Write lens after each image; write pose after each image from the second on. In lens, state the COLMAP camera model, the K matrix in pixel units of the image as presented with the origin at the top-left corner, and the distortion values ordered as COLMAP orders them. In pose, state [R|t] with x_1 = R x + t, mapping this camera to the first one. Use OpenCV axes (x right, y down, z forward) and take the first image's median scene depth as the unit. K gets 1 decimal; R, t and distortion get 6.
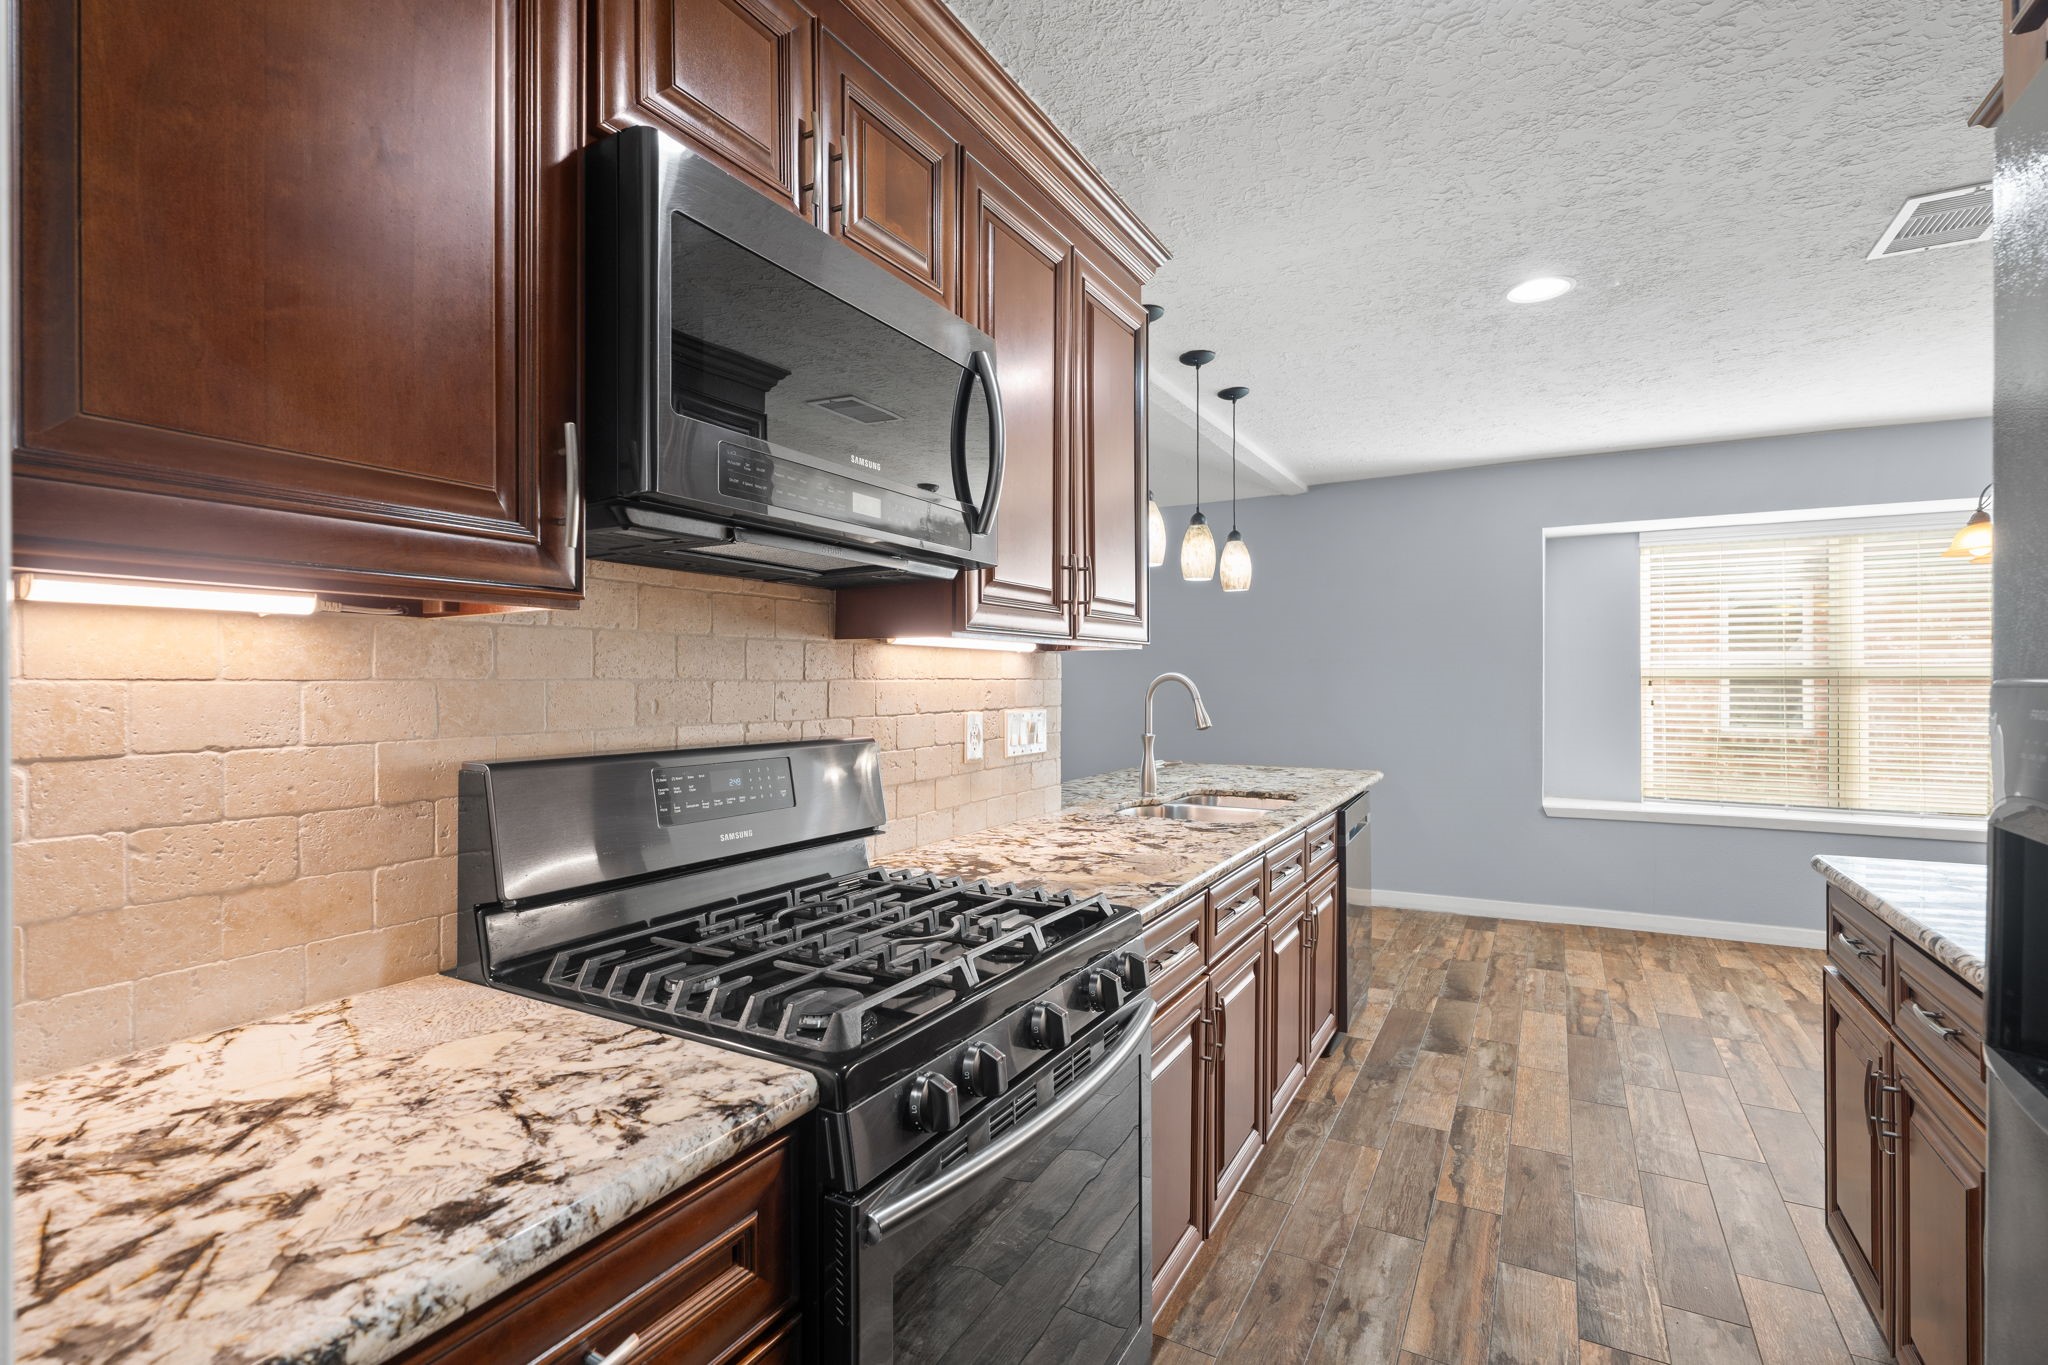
lens RADIAL K [[925.0, 0, 1024.9], [0, 925.0, 682.8], [0, 0, 1]] dist [-0.009225, 0.002420]
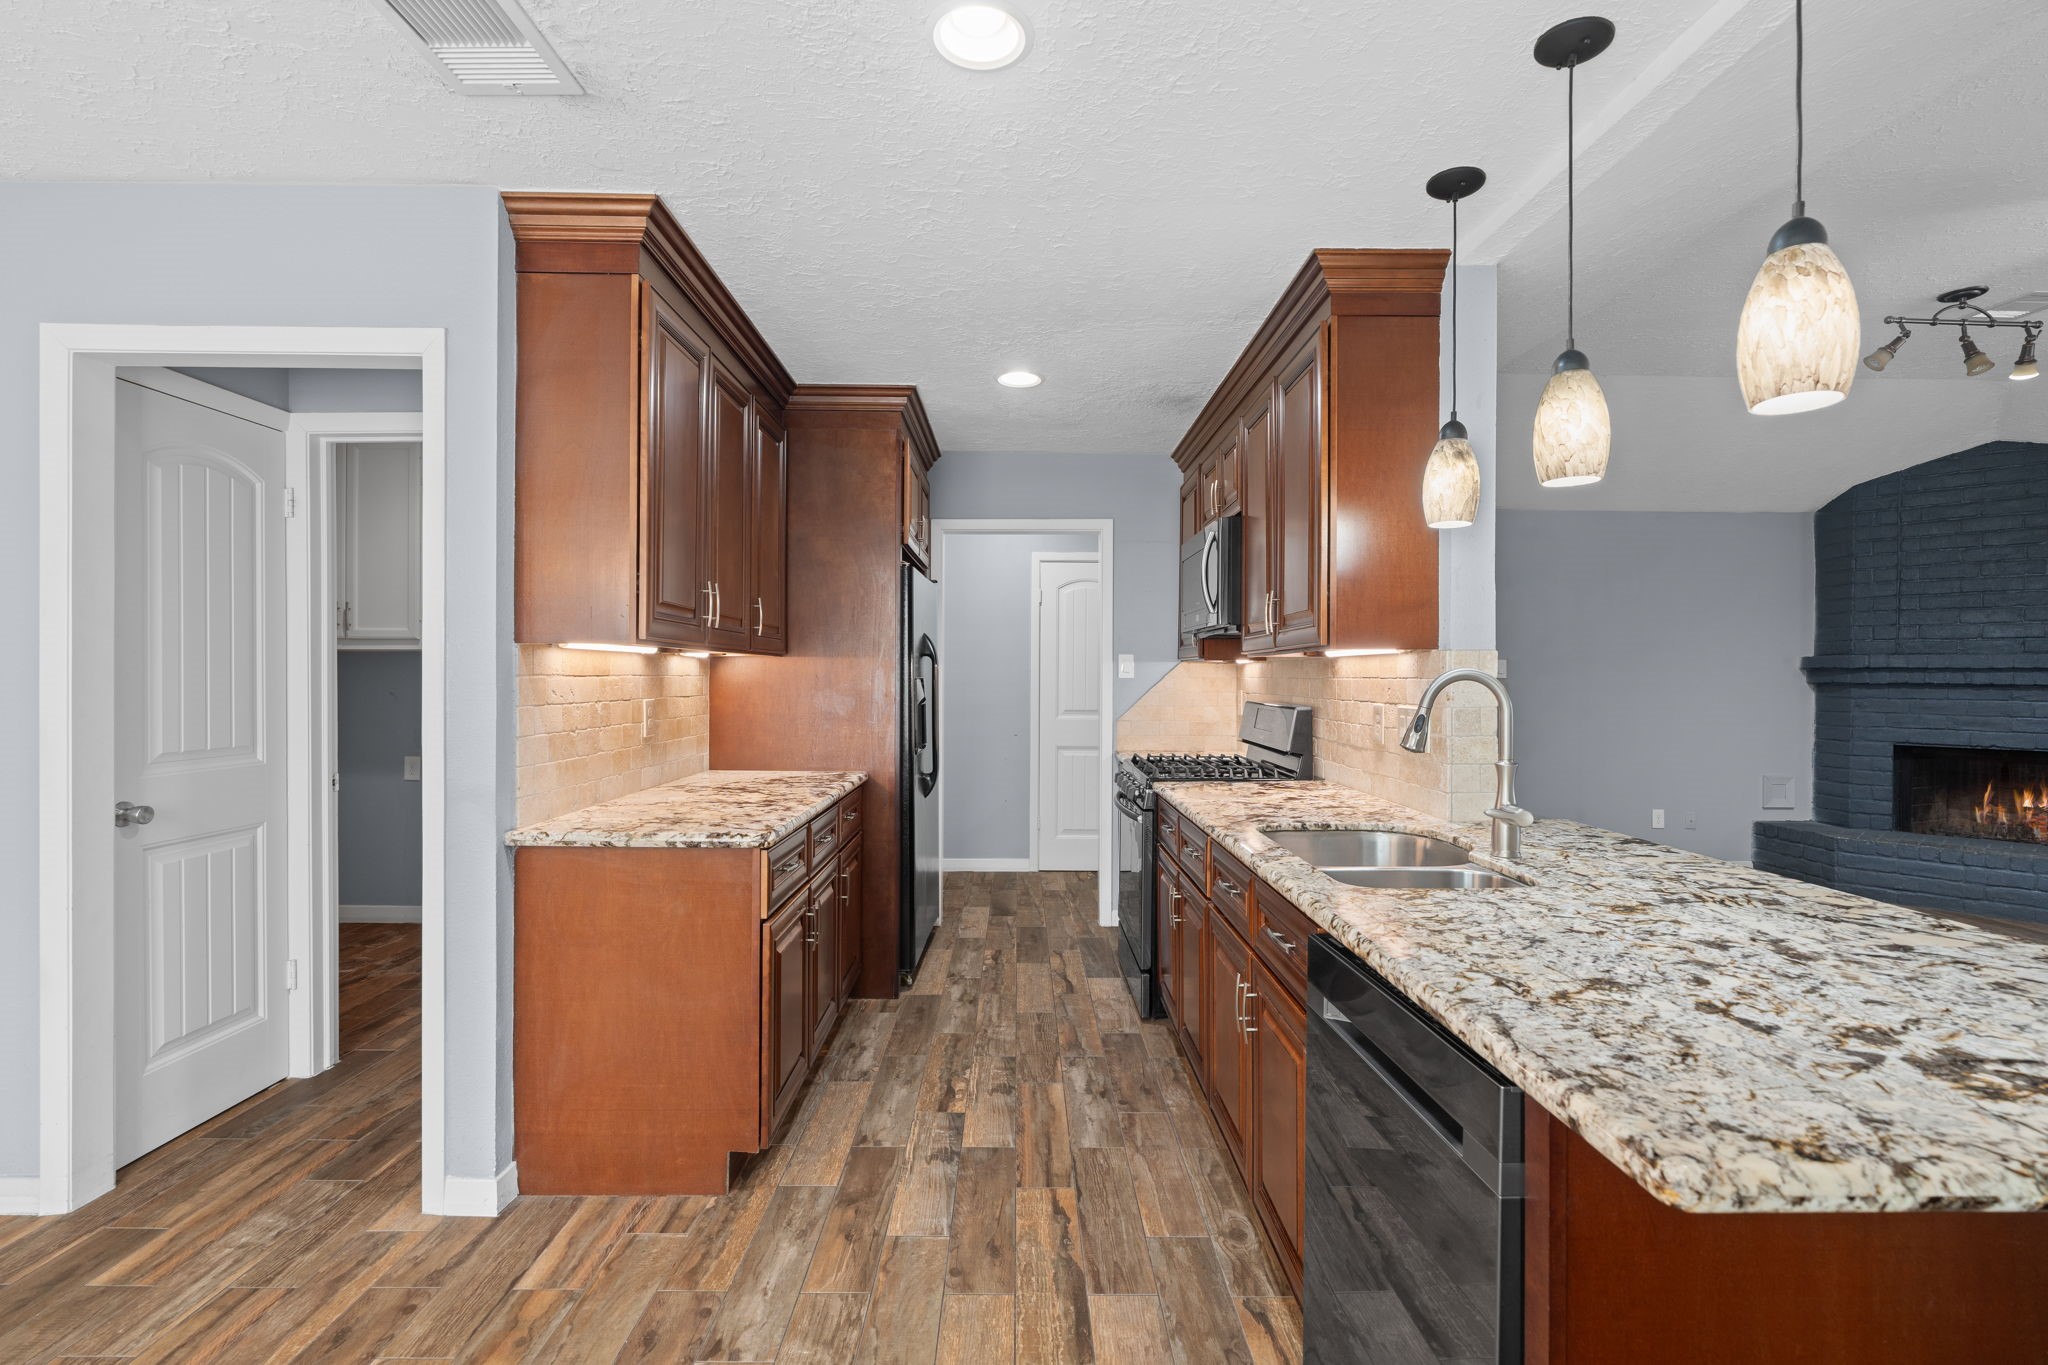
lens RADIAL K [[925.0, 0, 1038.3], [0, 925.0, 684.8], [0, 0, 1]] dist [-0.009225, 0.002420]
pose [[-0.856138, 0.005007, -0.516723, 0.874108], [-0.001472, 0.999925, 0.012127, -0.007457], [0.516745, 0.011143, -0.856067, 1.606919]]
